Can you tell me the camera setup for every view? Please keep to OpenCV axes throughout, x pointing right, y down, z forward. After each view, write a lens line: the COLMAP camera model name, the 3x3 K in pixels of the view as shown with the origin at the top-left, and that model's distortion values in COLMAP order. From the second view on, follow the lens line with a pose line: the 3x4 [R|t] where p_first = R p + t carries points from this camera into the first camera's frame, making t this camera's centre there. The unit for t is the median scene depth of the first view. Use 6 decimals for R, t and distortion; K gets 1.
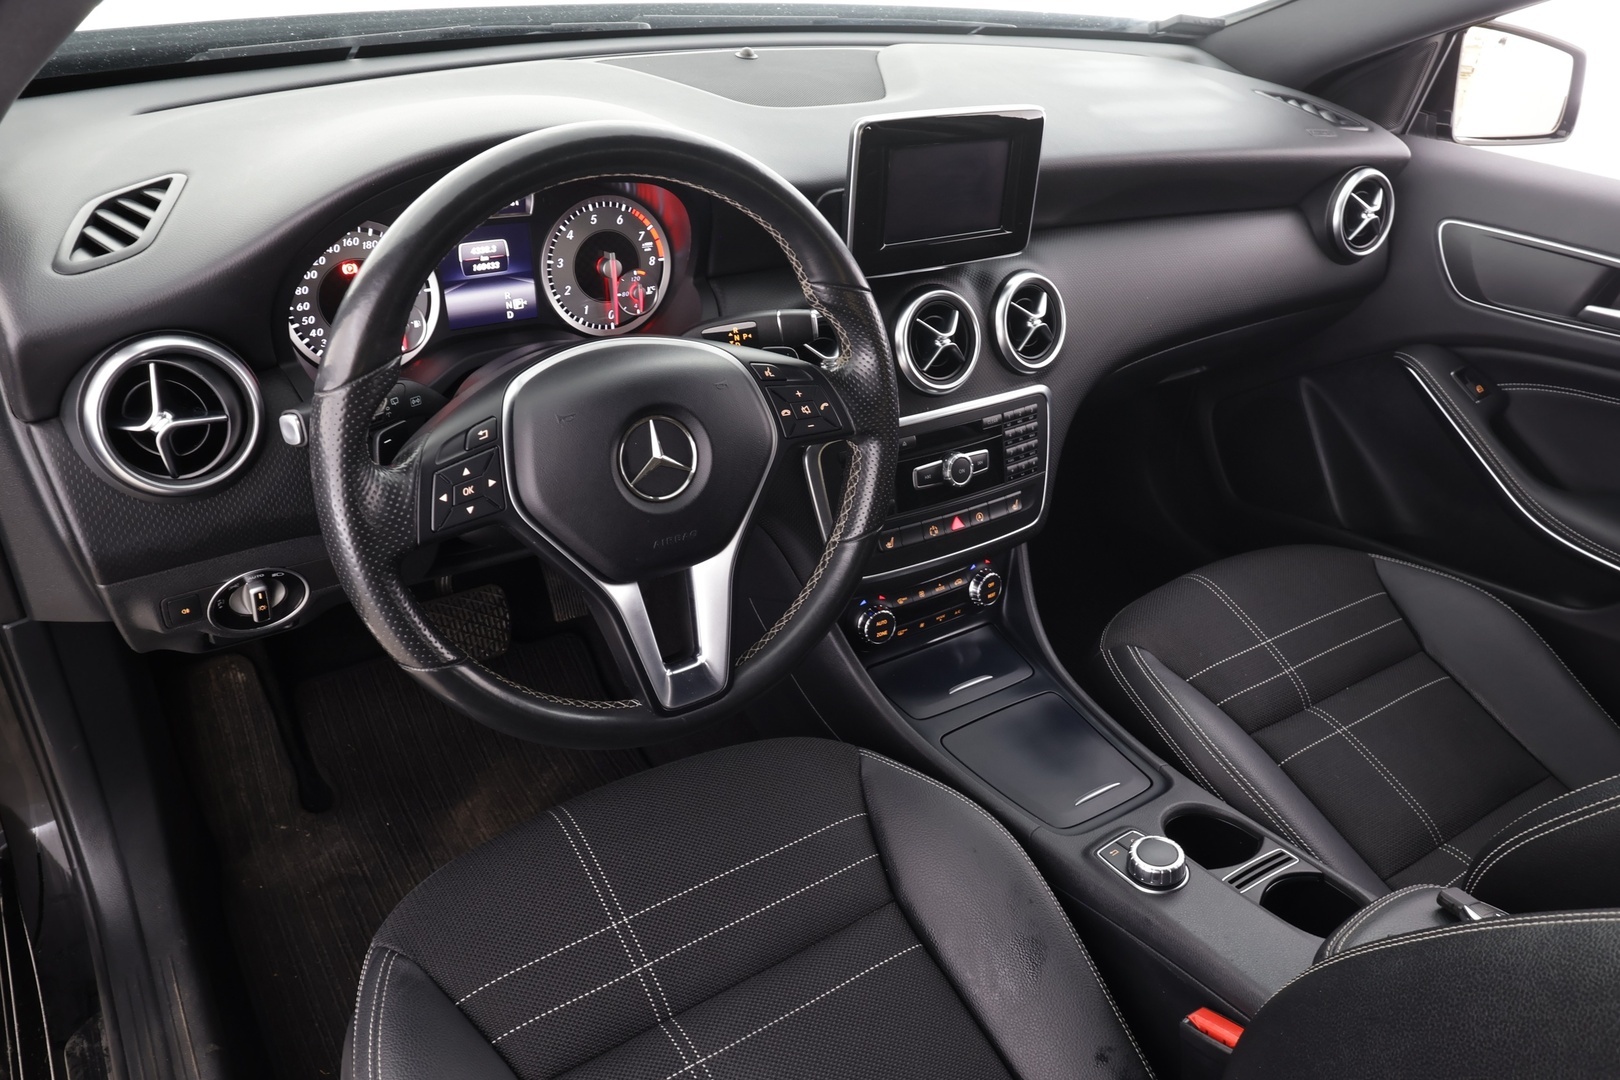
lens RADIAL K [[1256.4, 0, 879.8], [0, 1256.4, 545.1], [0, 0, 1]] dist [0.002612, 0.002533]
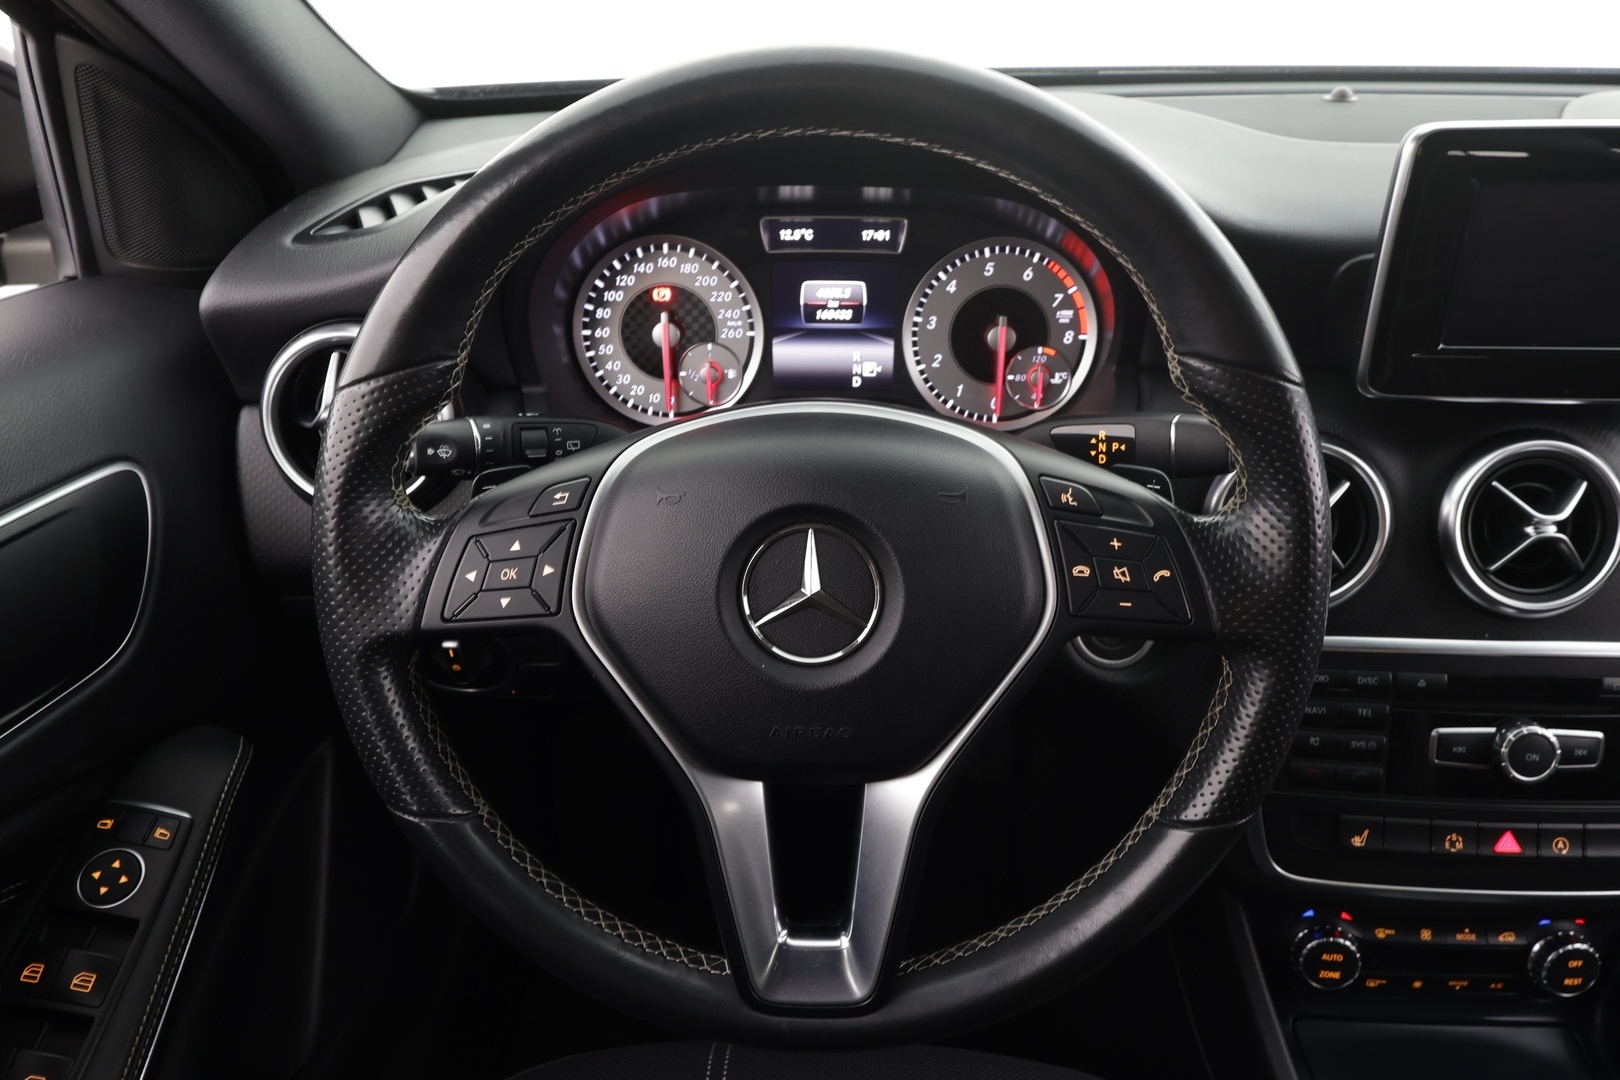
lens RADIAL K [[1166.9, 0, 778.4], [0, 1166.9, 532.4], [0, 0, 1]] dist [-0.008347, 0.013448]
pose [[0.779225, 0.188338, -0.597776, 0.104475], [-0.259275, 0.965209, -0.033872, -0.055668], [0.570600, 0.181382, 0.800947, 0.401458]]
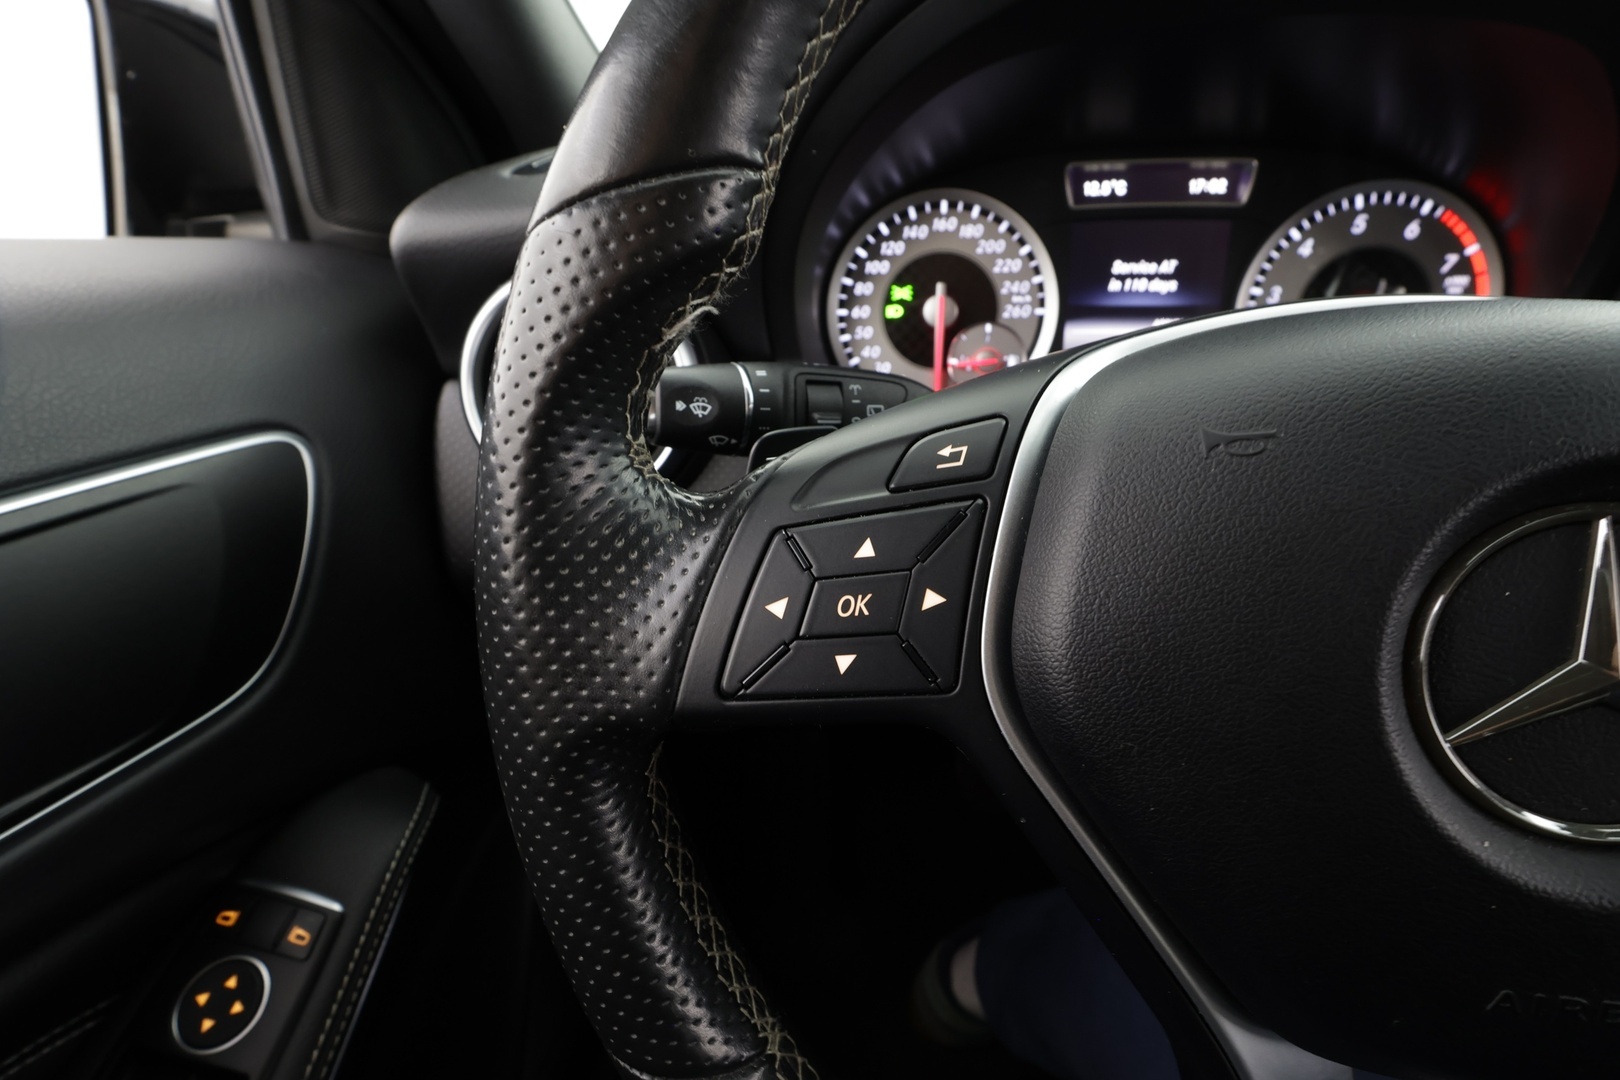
lens RADIAL K [[784.9, 0, 786.0], [0, 784.9, 535.3], [0, 0, 1]] dist [-0.004899, 0.003829]
pose [[0.715026, 0.185114, -0.674144, -0.141327], [-0.284520, 0.957887, -0.038747, -0.033009], [0.638581, 0.219513, 0.737583, 0.575342]]
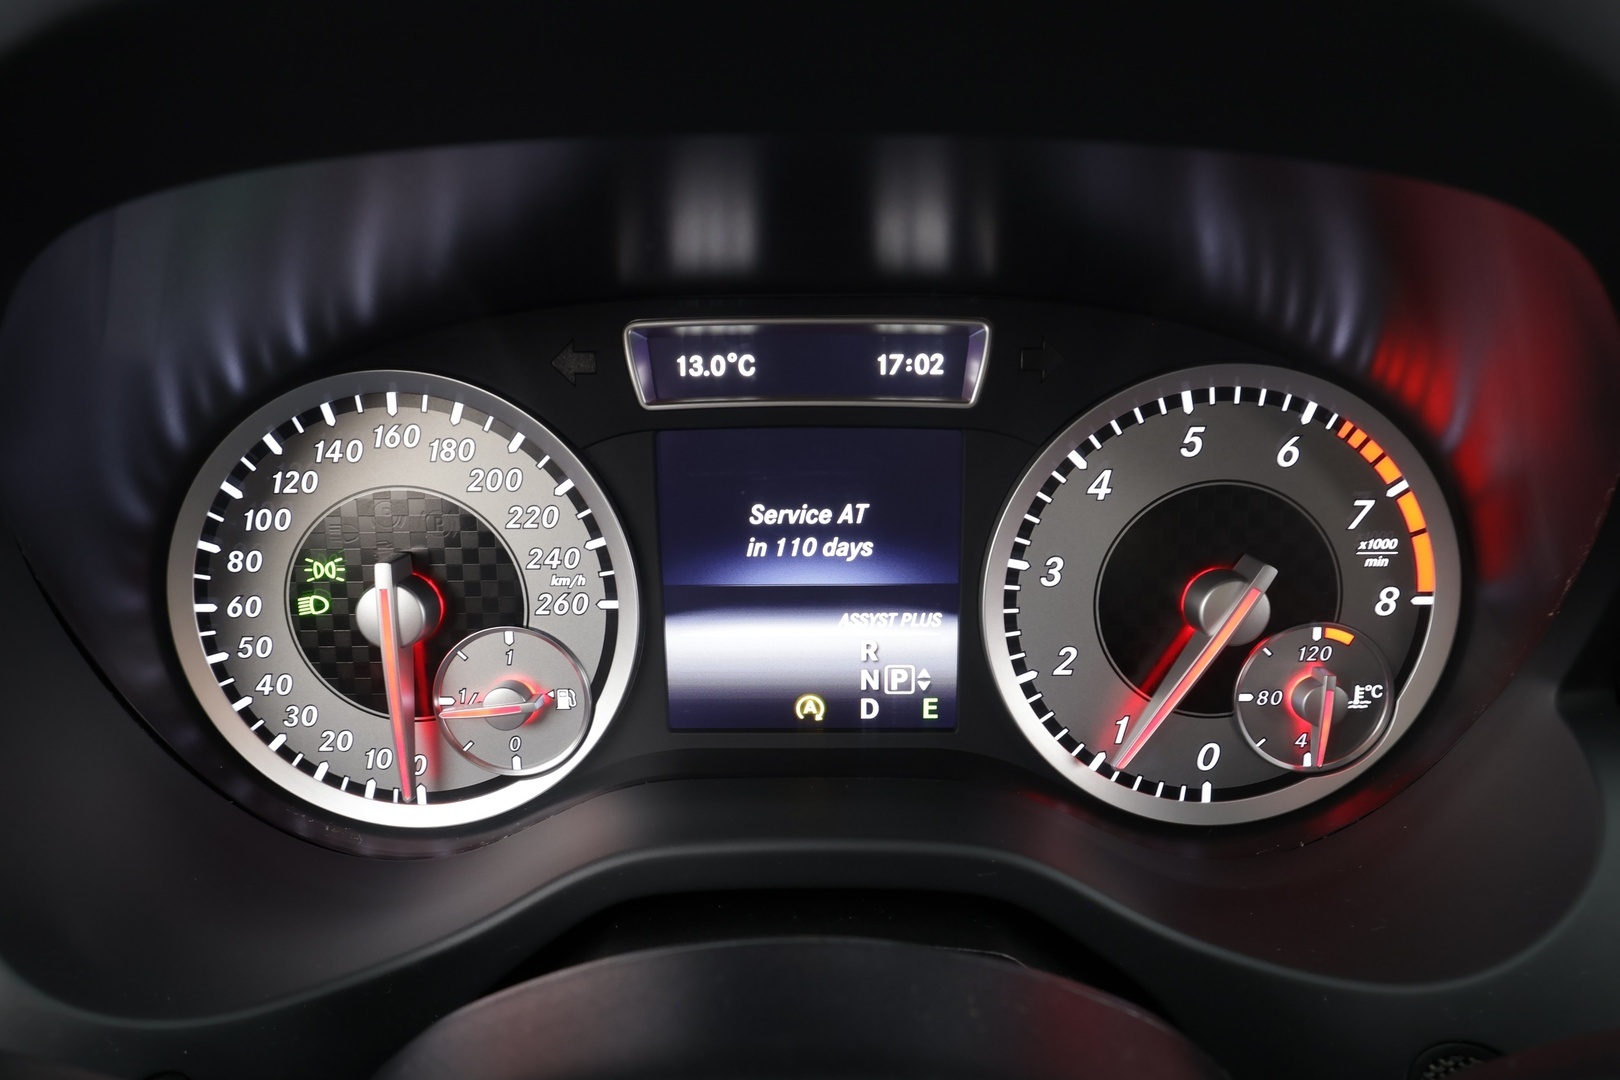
lens RADIAL K [[1049.2, 0, 768.9], [0, 1049.2, 516.6], [0, 0, 1]] dist [-0.002185, 0.002630]
pose [[0.797057, 0.088306, -0.597413, -0.151956], [-0.239065, 0.954576, -0.177856, -0.167959], [0.554570, 0.284582, 0.781962, 0.727084]]
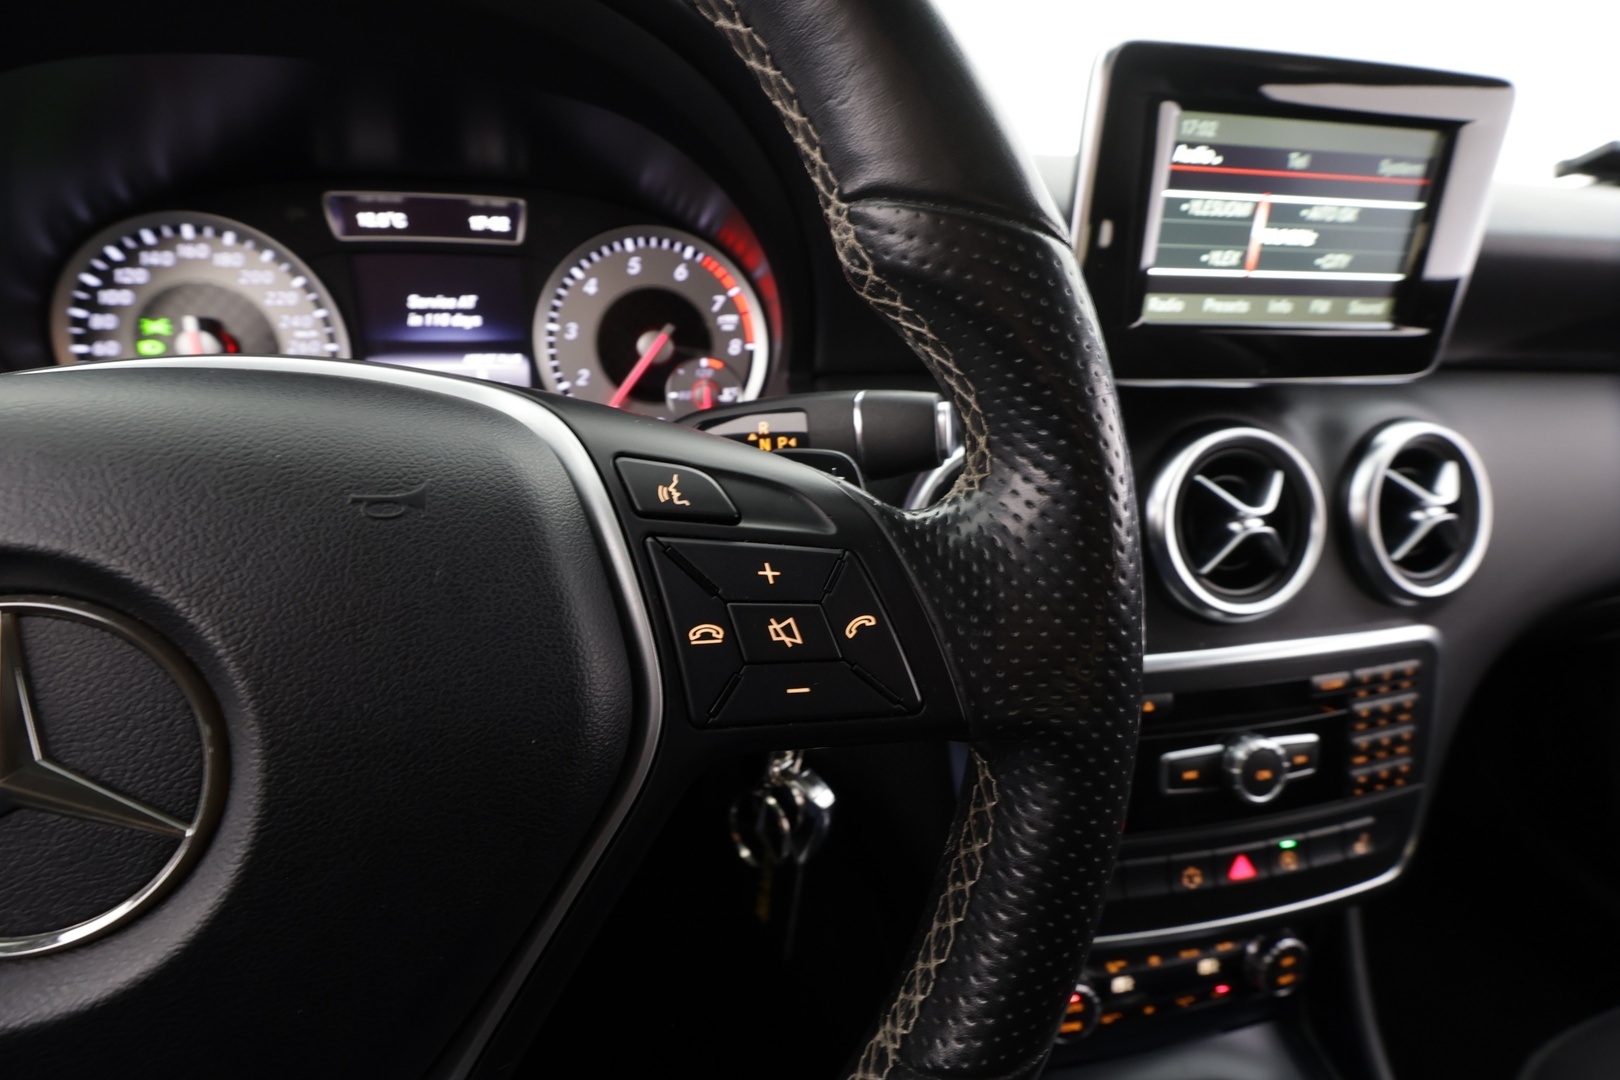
lens RADIAL K [[784.9, 0, 807.6], [0, 784.9, 543.2], [0, 0, 1]] dist [-0.004899, 0.003829]
pose [[0.917269, 0.095603, -0.386623, 0.009955], [-0.160379, 0.977240, -0.138852, -0.084211], [0.364549, 0.189371, 0.911725, 0.679813]]
